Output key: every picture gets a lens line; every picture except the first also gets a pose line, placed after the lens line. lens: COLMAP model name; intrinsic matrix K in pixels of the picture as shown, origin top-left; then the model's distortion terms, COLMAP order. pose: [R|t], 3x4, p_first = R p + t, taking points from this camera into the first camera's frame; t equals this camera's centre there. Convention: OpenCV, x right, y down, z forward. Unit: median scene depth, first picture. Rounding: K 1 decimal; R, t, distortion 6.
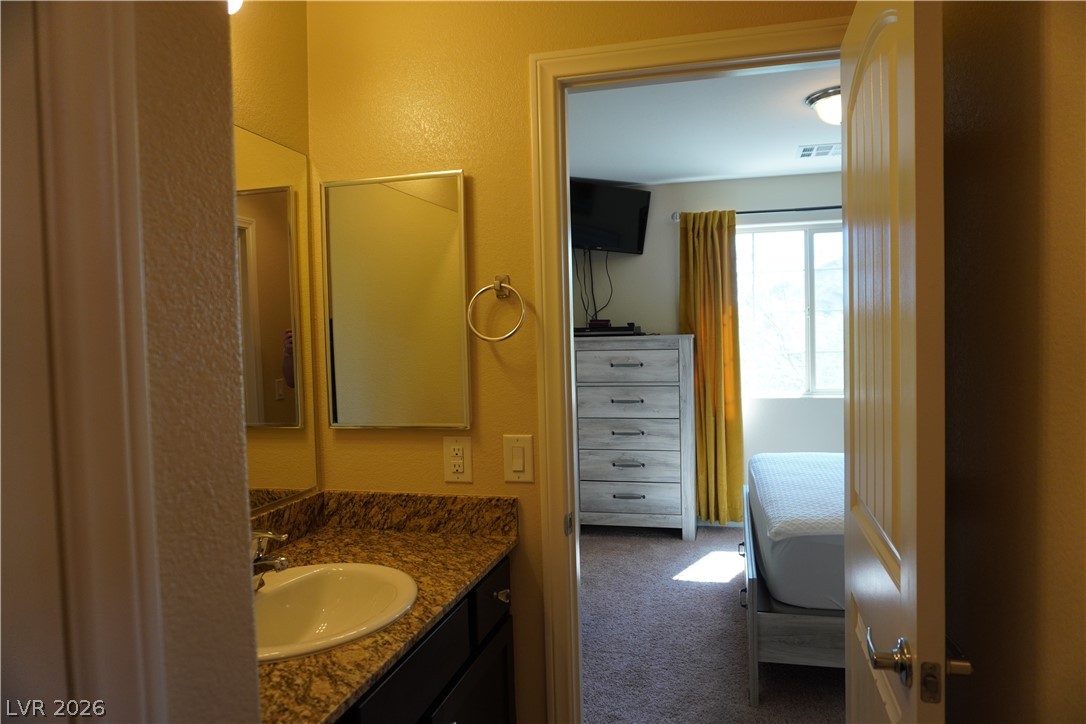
lens RADIAL K [[720.2, 0, 536.5], [0, 720.2, 362.6], [0, 0, 1]] dist [-0.032725, 0.010398]
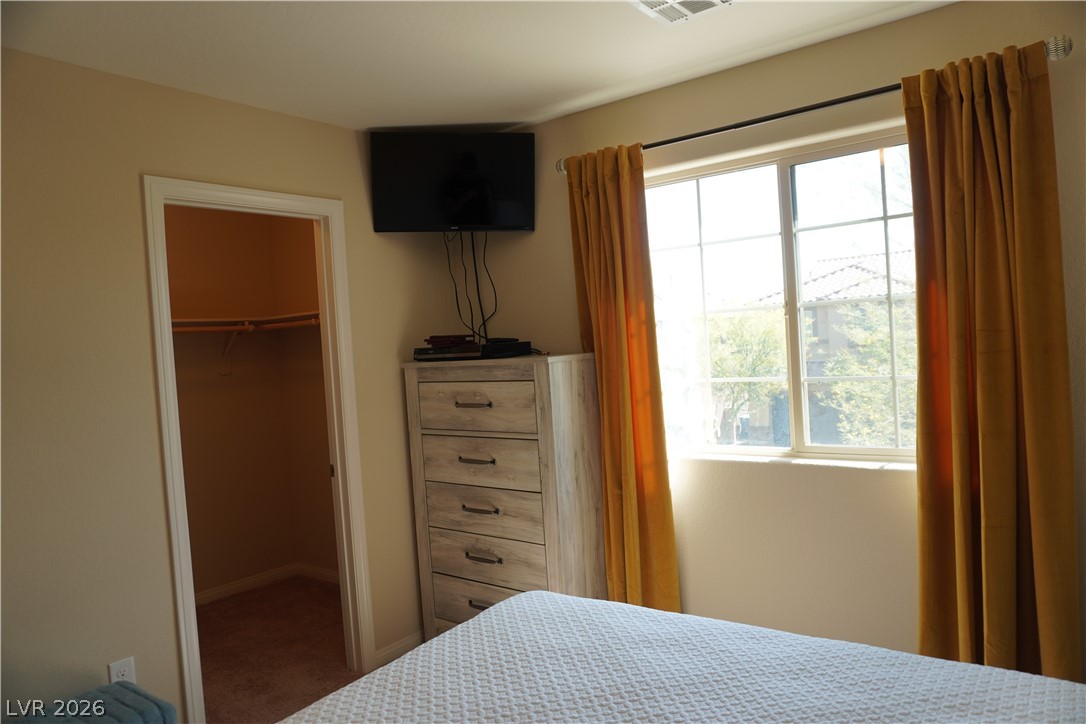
lens RADIAL K [[720.2, 0, 544.1], [0, 720.2, 362.3], [0, 0, 1]] dist [-0.032725, 0.010398]
pose [[0.934560, -0.019757, -0.355257, 0.411354], [0.024298, 0.999670, 0.008325, -0.038255], [0.354975, -0.016412, 0.934732, 0.414290]]
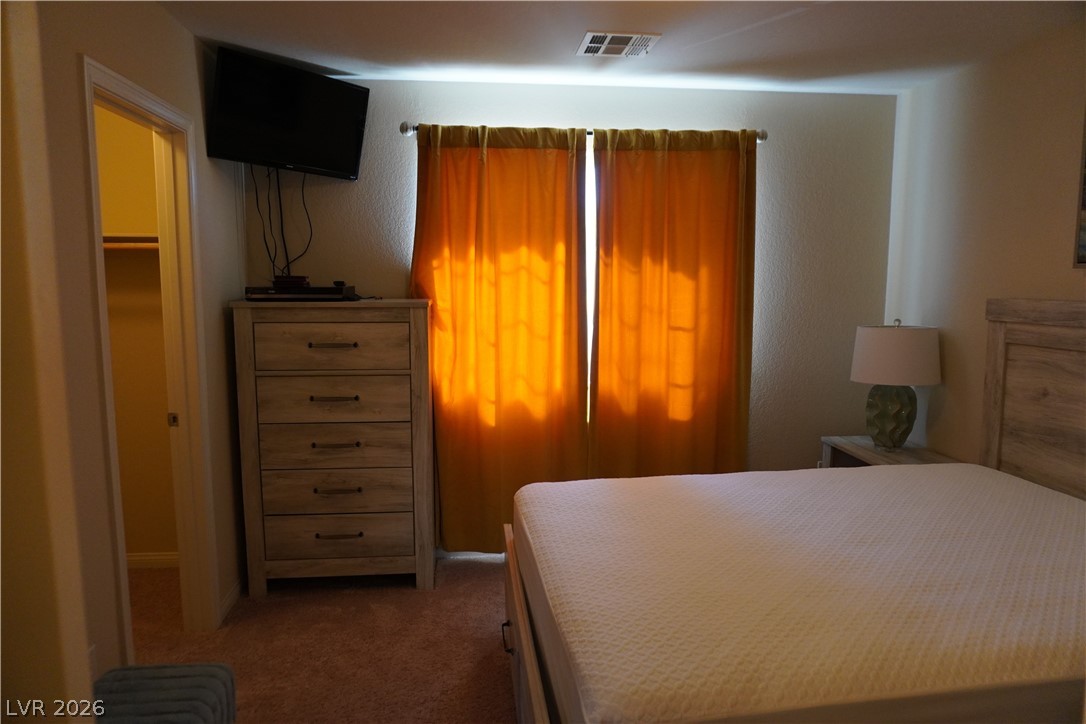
lens RADIAL K [[720.2, 0, 543.2], [0, 720.2, 368.5], [0, 0, 1]] dist [-0.032725, 0.010398]
pose [[0.928595, -0.018913, 0.370611, 0.058417], [-0.011589, 0.996735, 0.079903, -0.030349], [-0.370913, -0.078492, 0.925345, 0.301522]]
